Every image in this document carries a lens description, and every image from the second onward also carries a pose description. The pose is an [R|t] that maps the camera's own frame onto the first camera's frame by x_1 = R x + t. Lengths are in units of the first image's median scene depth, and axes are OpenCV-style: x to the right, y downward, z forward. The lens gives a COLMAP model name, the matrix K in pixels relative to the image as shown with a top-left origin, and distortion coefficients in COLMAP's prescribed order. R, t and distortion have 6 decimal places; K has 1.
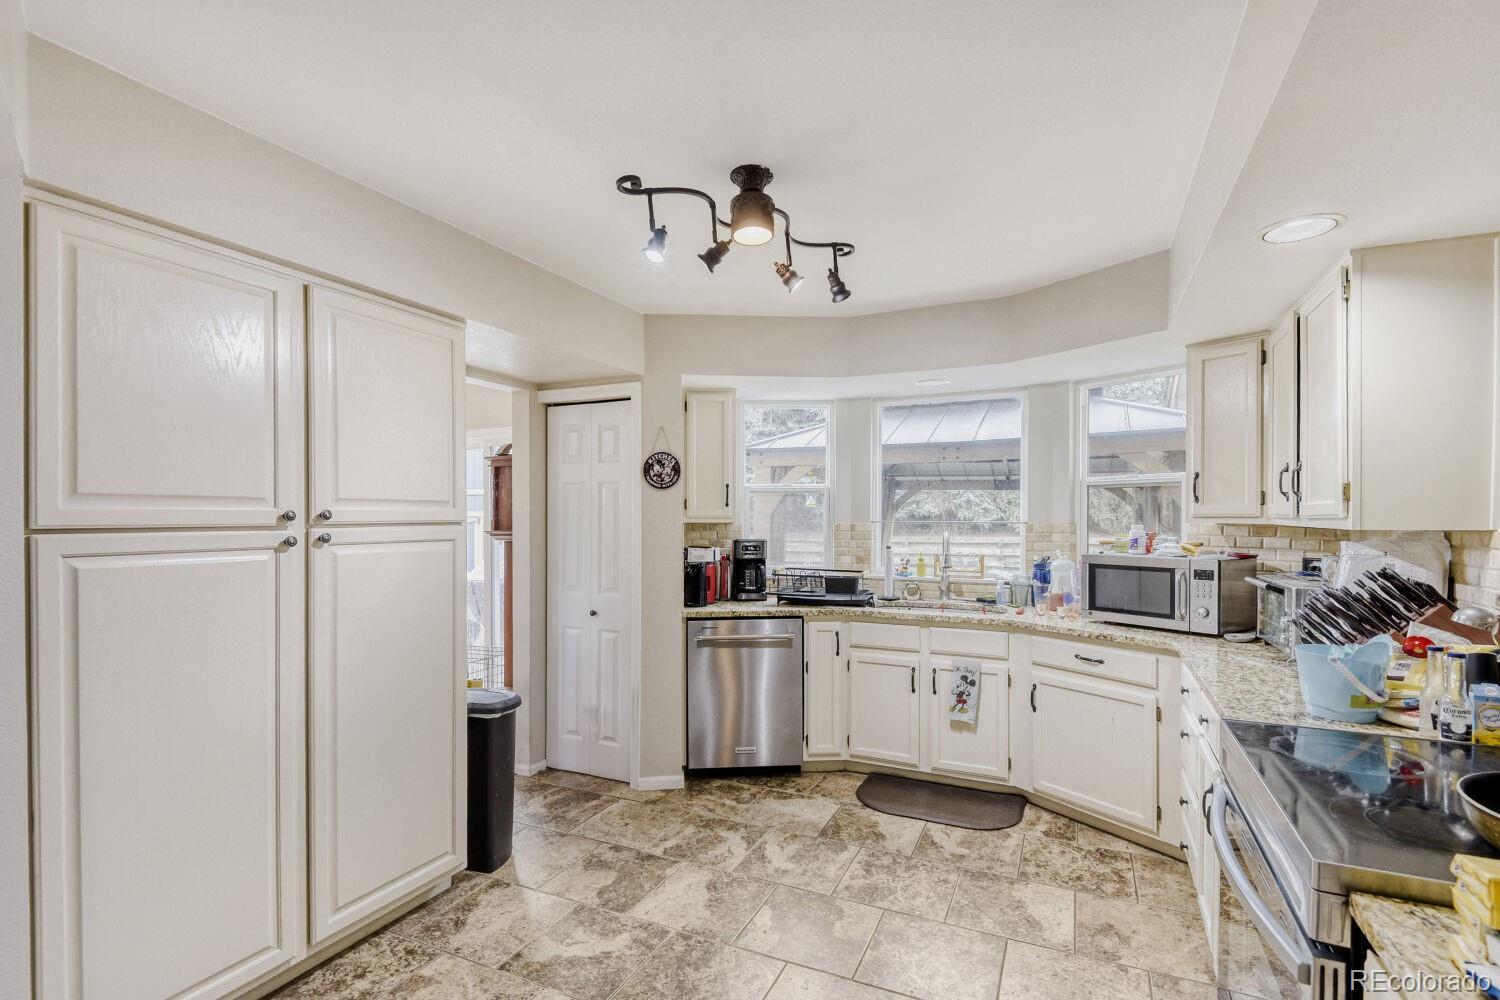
lens RADIAL K [[691.9, 0, 750.2], [0, 691.9, 507.3], [0, 0, 1]] dist [0.010387, -0.002279]
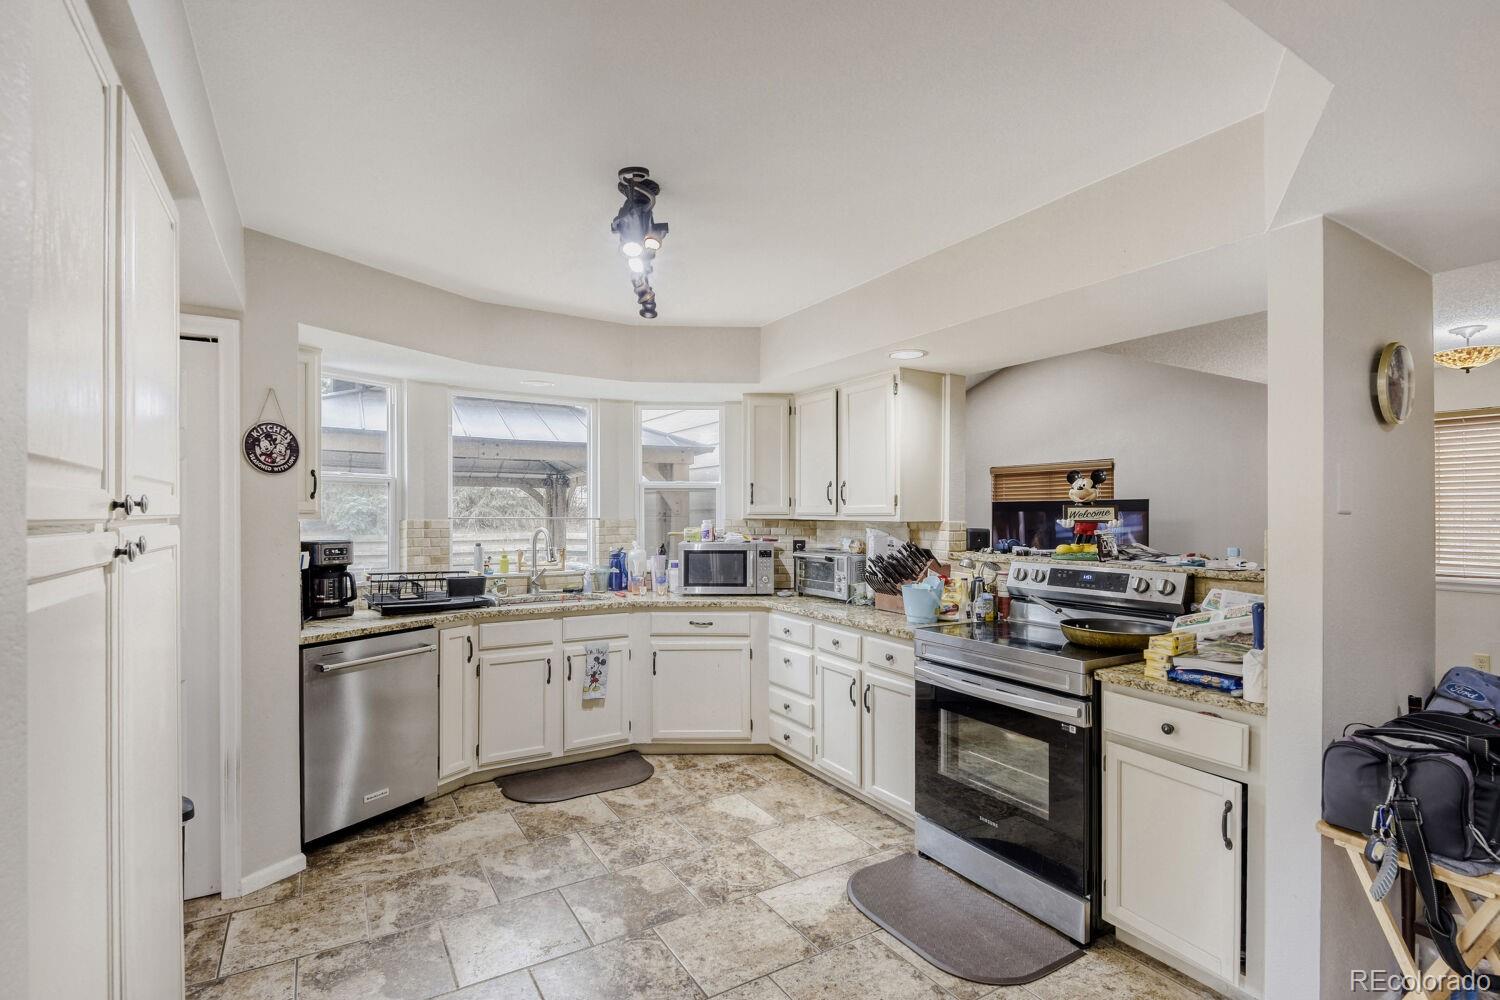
lens RADIAL K [[706.5, 0, 758.2], [0, 706.5, 502.4], [0, 0, 1]] dist [0.010801, -0.020892]
pose [[0.546347, 0.016983, 0.837387, -0.497444], [-0.015014, 0.999832, -0.010482, 0.004412], [-0.837425, -0.006845, 0.546510, 0.170891]]
